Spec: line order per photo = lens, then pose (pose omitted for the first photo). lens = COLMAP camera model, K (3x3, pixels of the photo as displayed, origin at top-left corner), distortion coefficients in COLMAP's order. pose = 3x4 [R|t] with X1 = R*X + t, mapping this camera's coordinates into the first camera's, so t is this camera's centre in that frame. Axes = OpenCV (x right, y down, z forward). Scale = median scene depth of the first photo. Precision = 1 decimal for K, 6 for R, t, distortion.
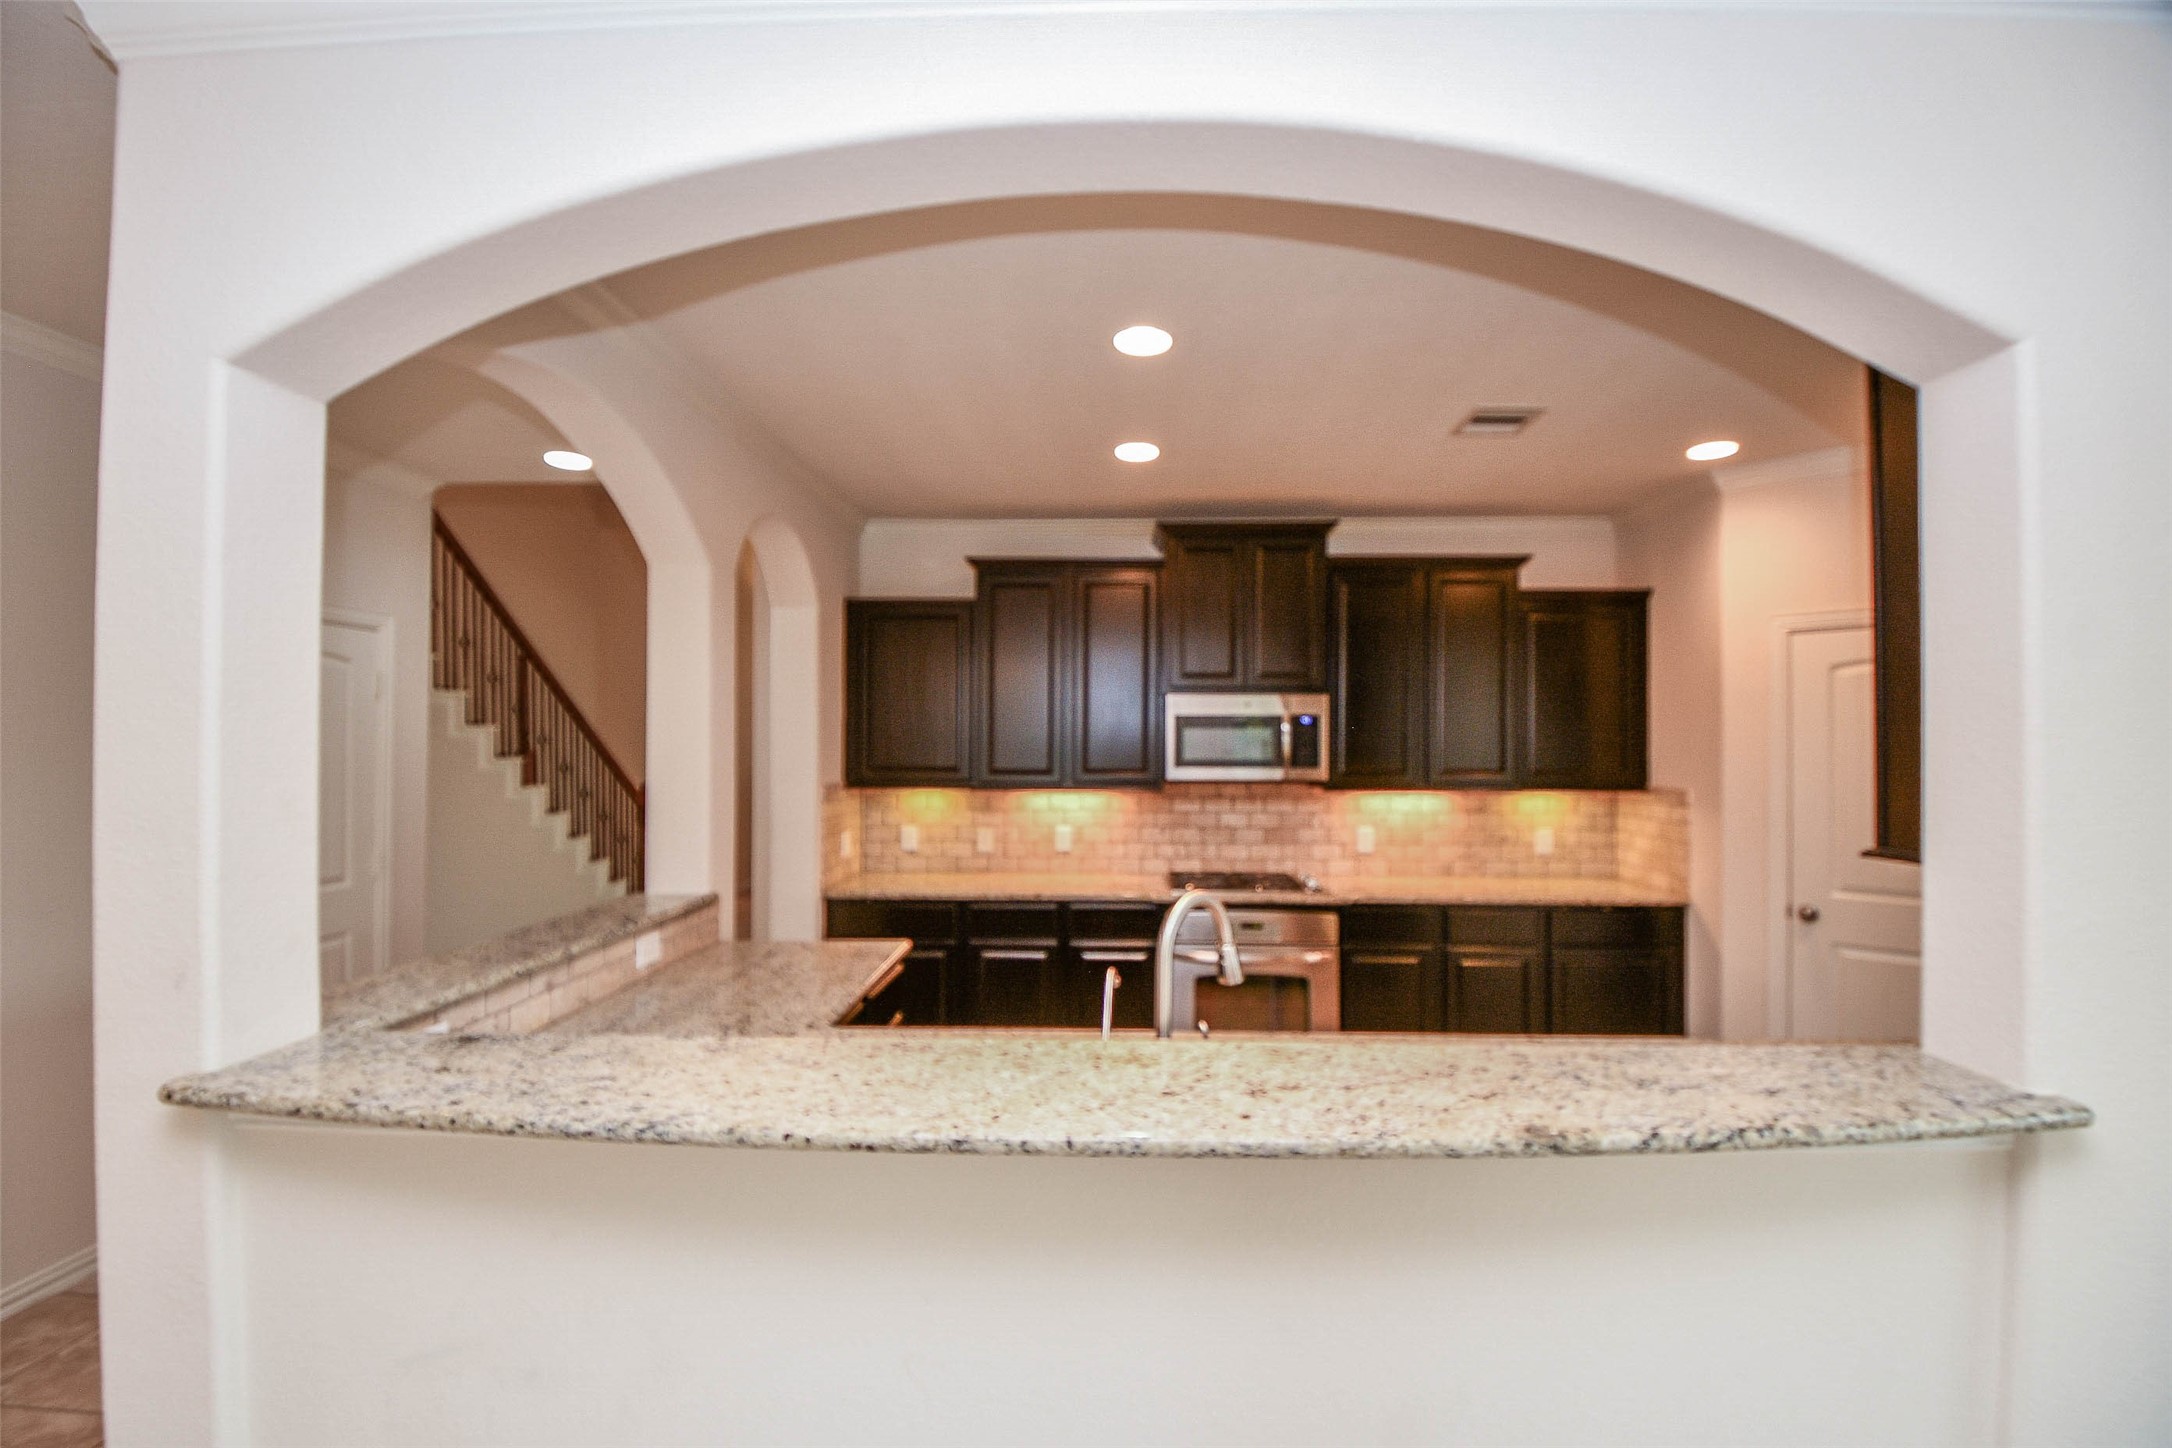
lens RADIAL K [[952.5, 0, 1086.0], [0, 952.5, 731.0], [0, 0, 1]] dist [0.019510, -0.023473]
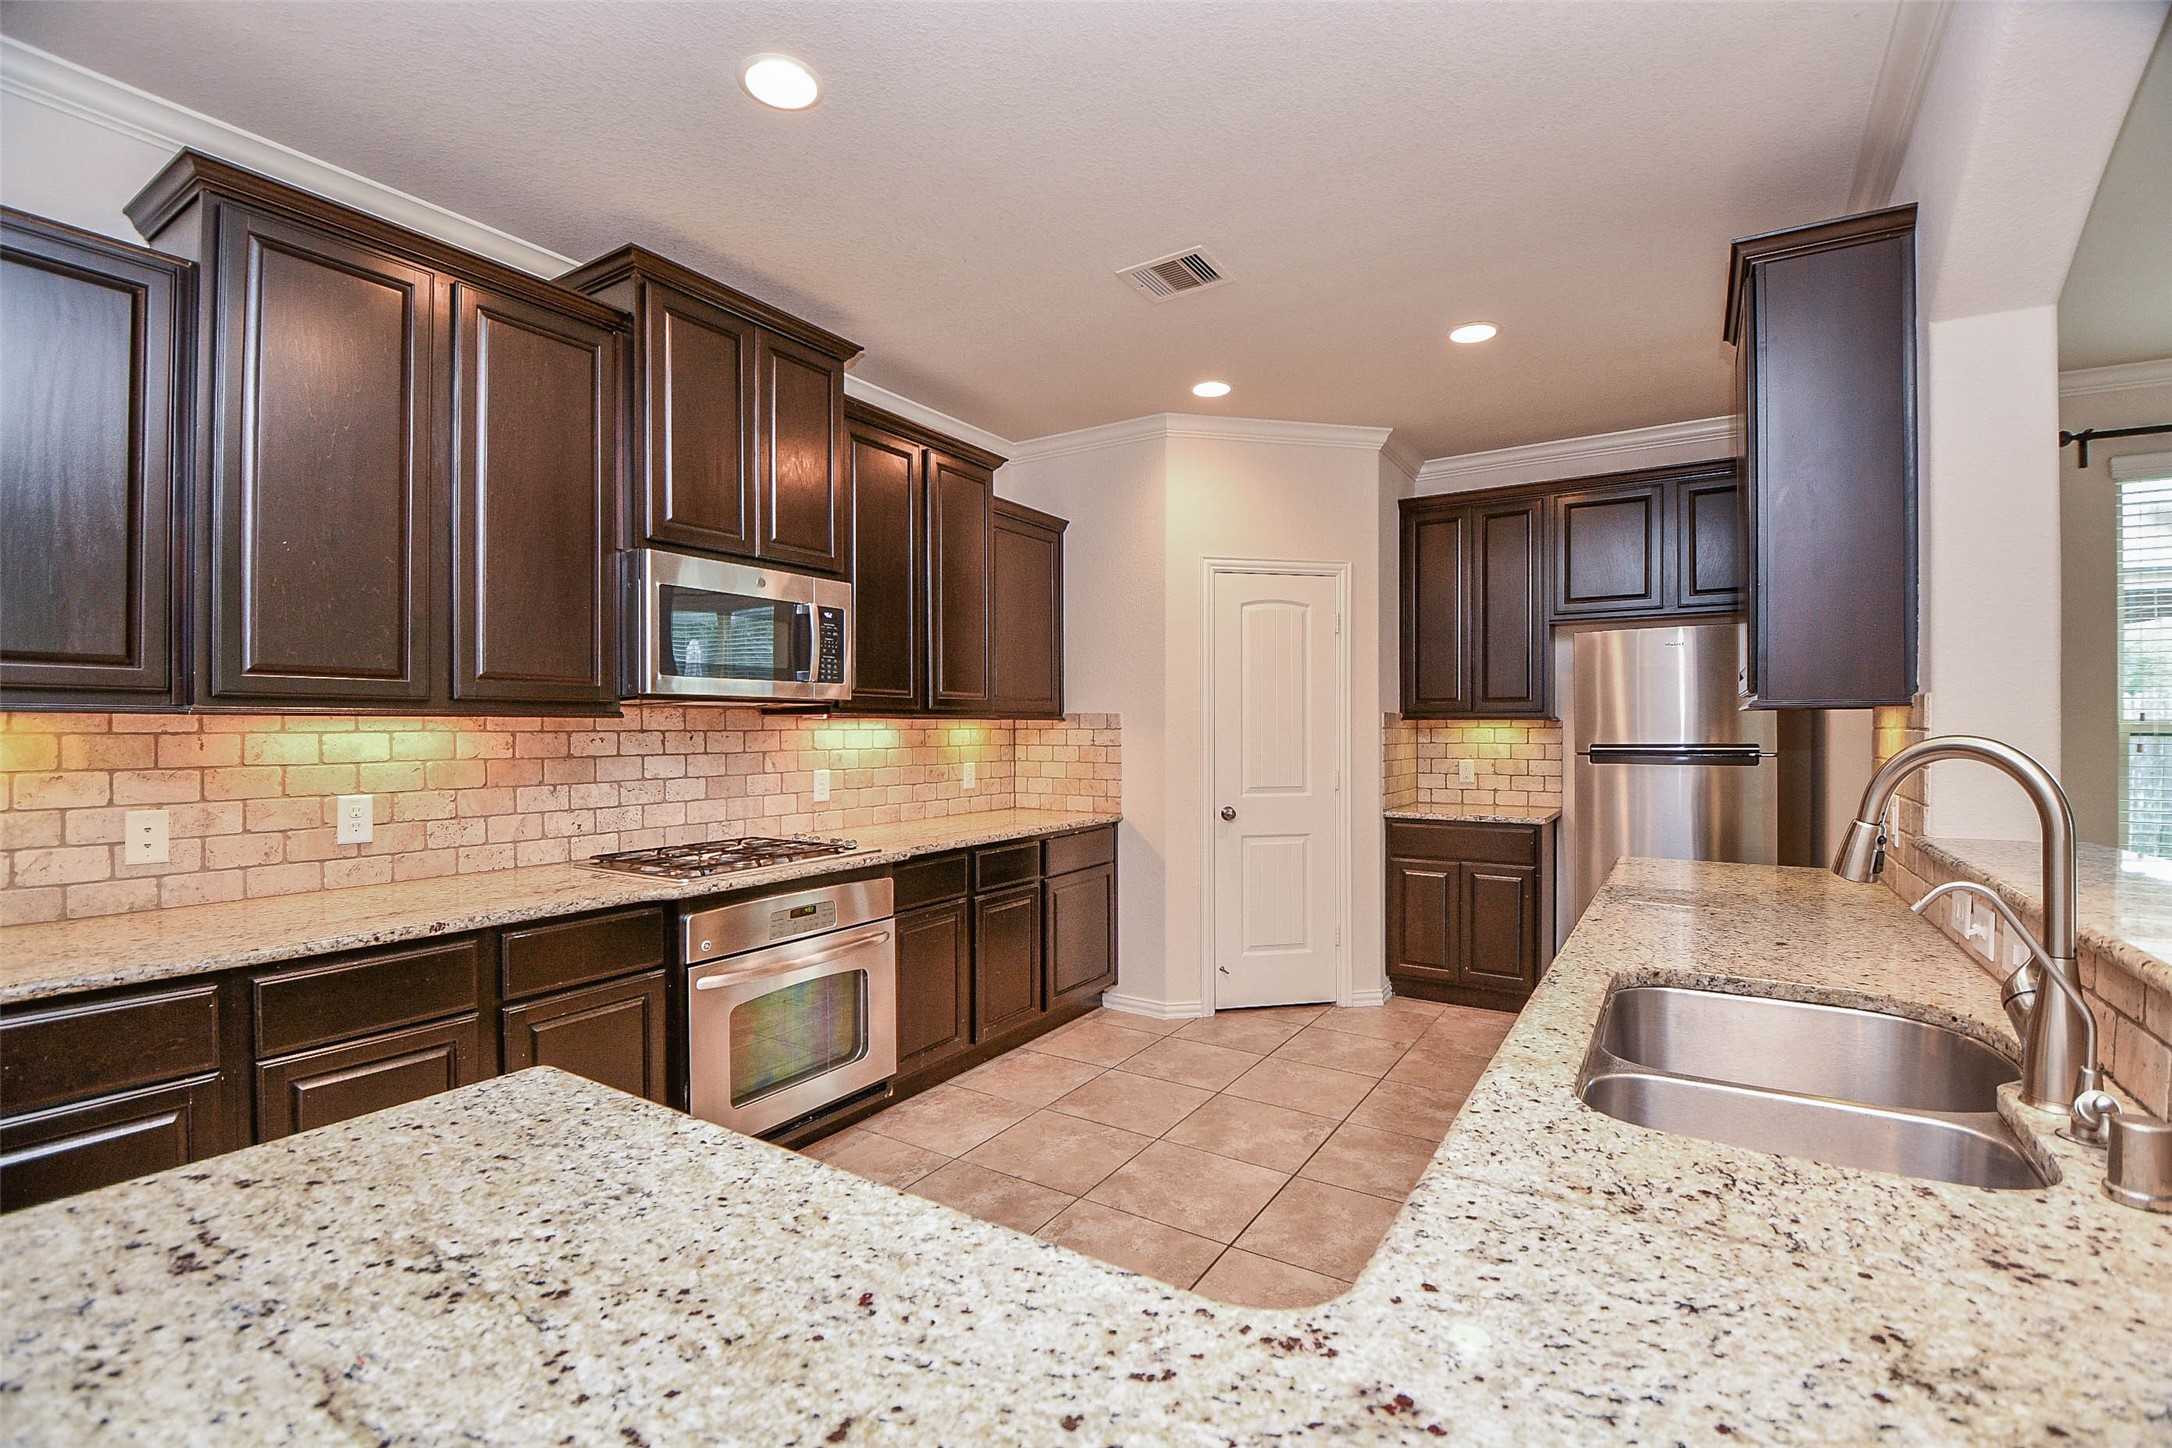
lens RADIAL K [[952.5, 0, 1086.0], [0, 952.5, 731.0], [0, 0, 1]] dist [0.019510, -0.023473]
pose [[0.526757, -0.009579, 0.849962, -0.261696], [-0.003811, 0.999900, 0.013630, 0.061997], [-0.850007, -0.010419, 0.526668, 0.437323]]
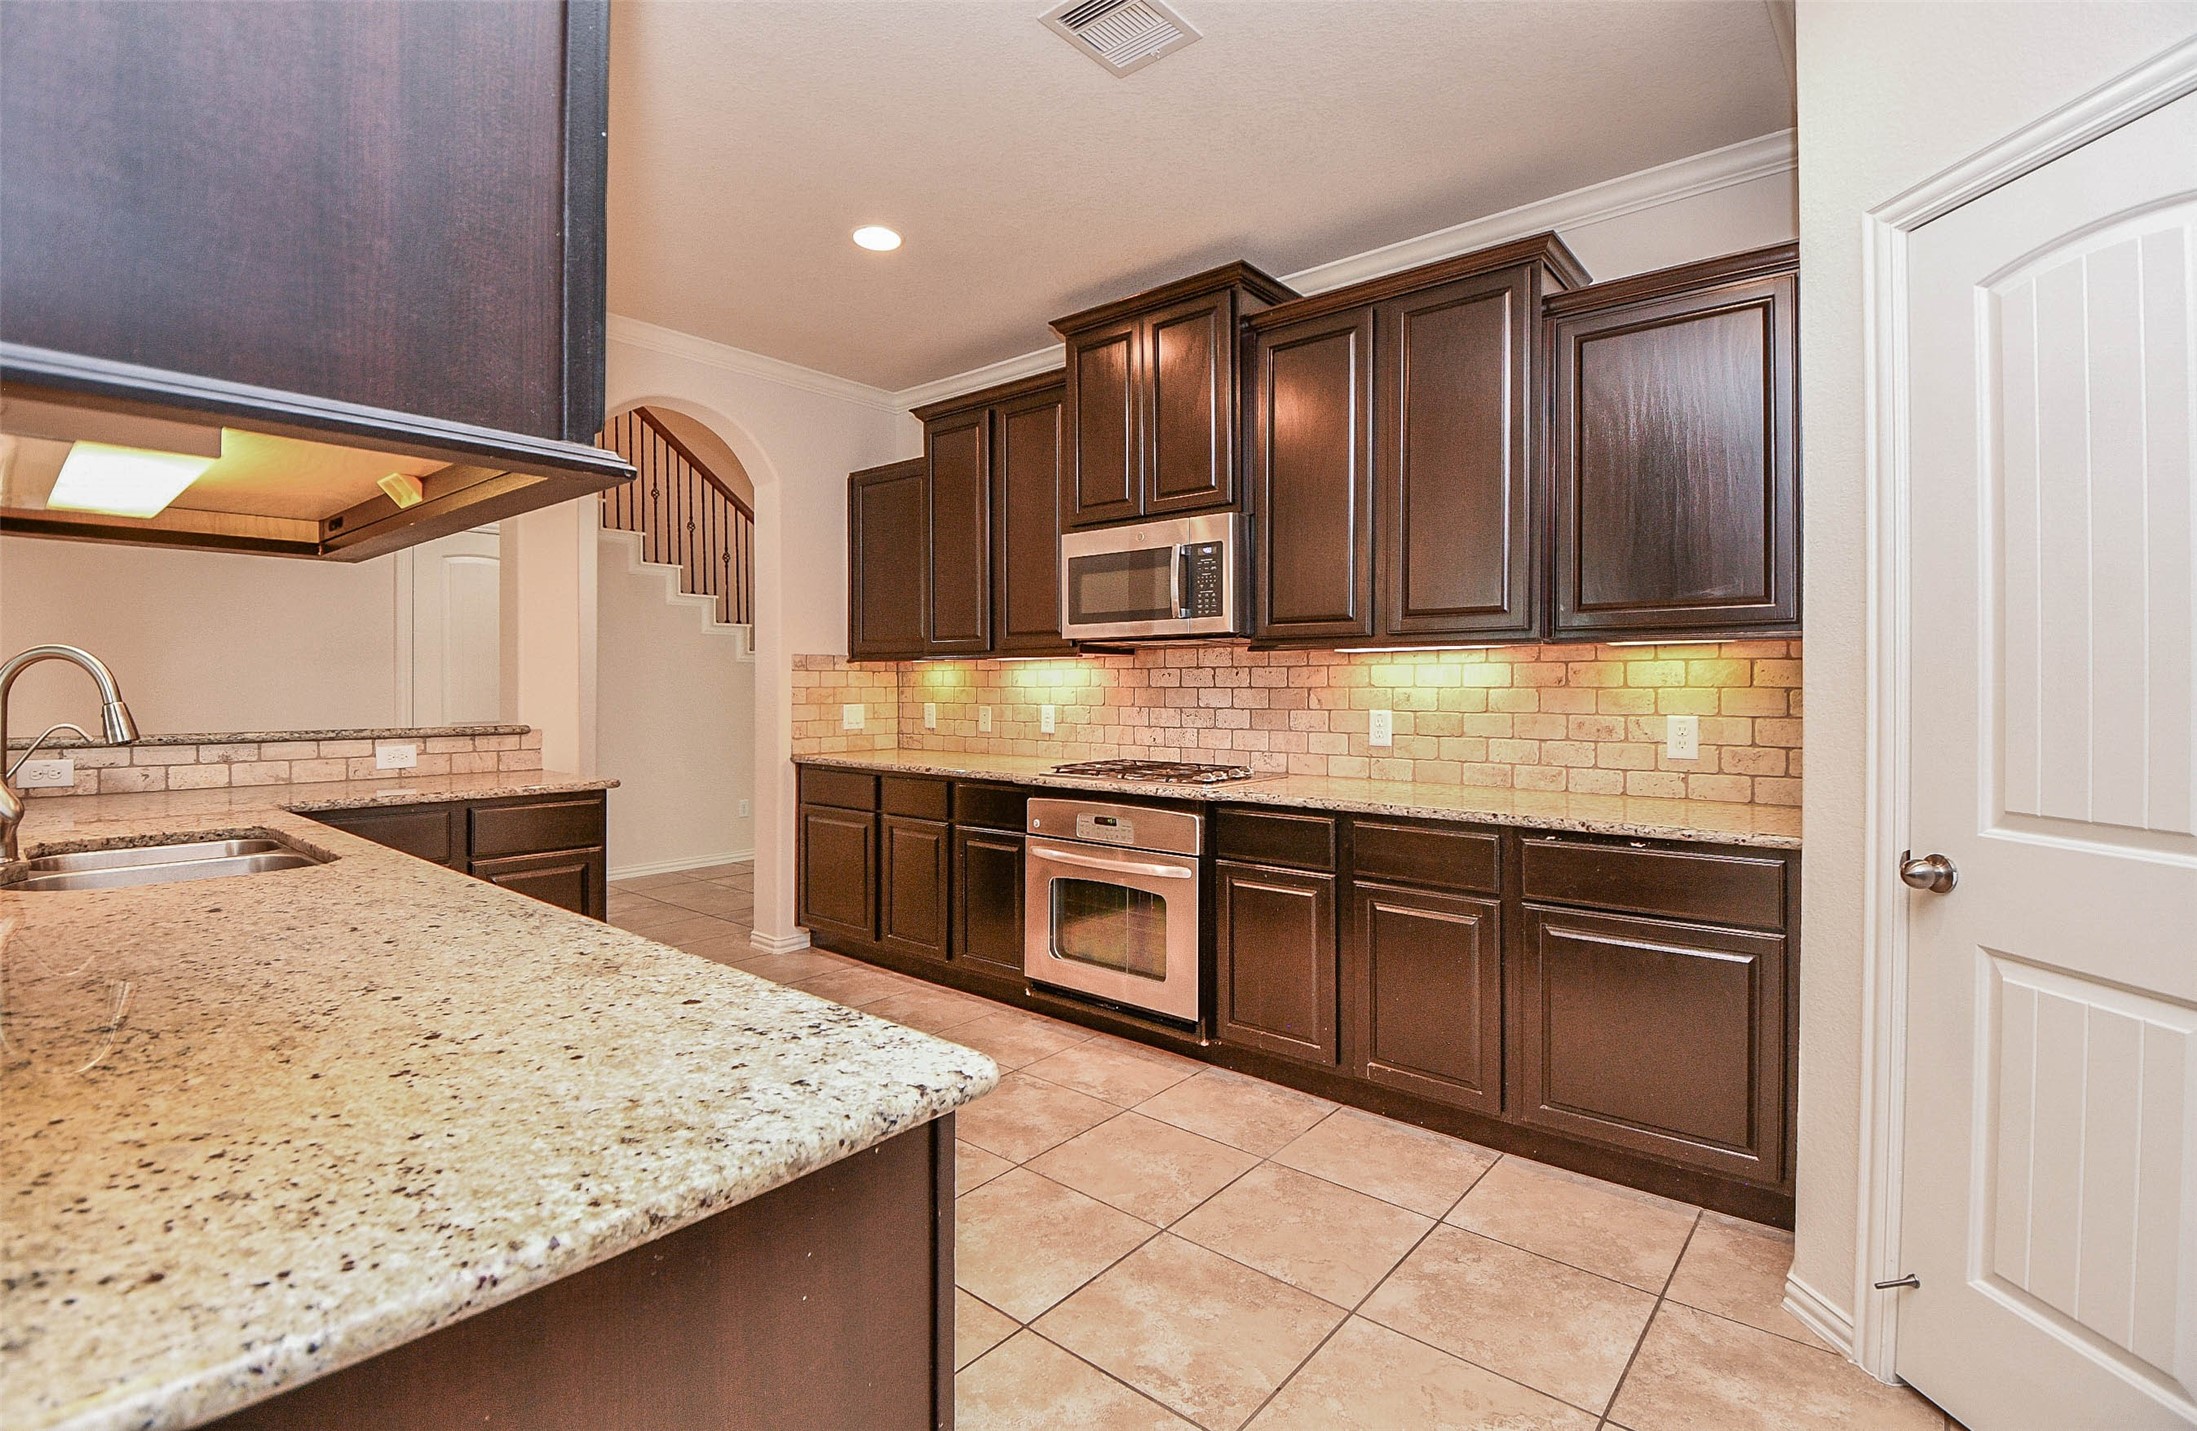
lens RADIAL K [[990.9, 0, 1061.8], [0, 990.9, 680.2], [0, 0, 1]] dist [0.001173, -0.019128]
pose [[0.759863, -0.007912, -0.650035, 0.609300], [0.009097, 0.999957, -0.001536, 0.083596], [0.650020, -0.004746, 0.759902, 0.338728]]
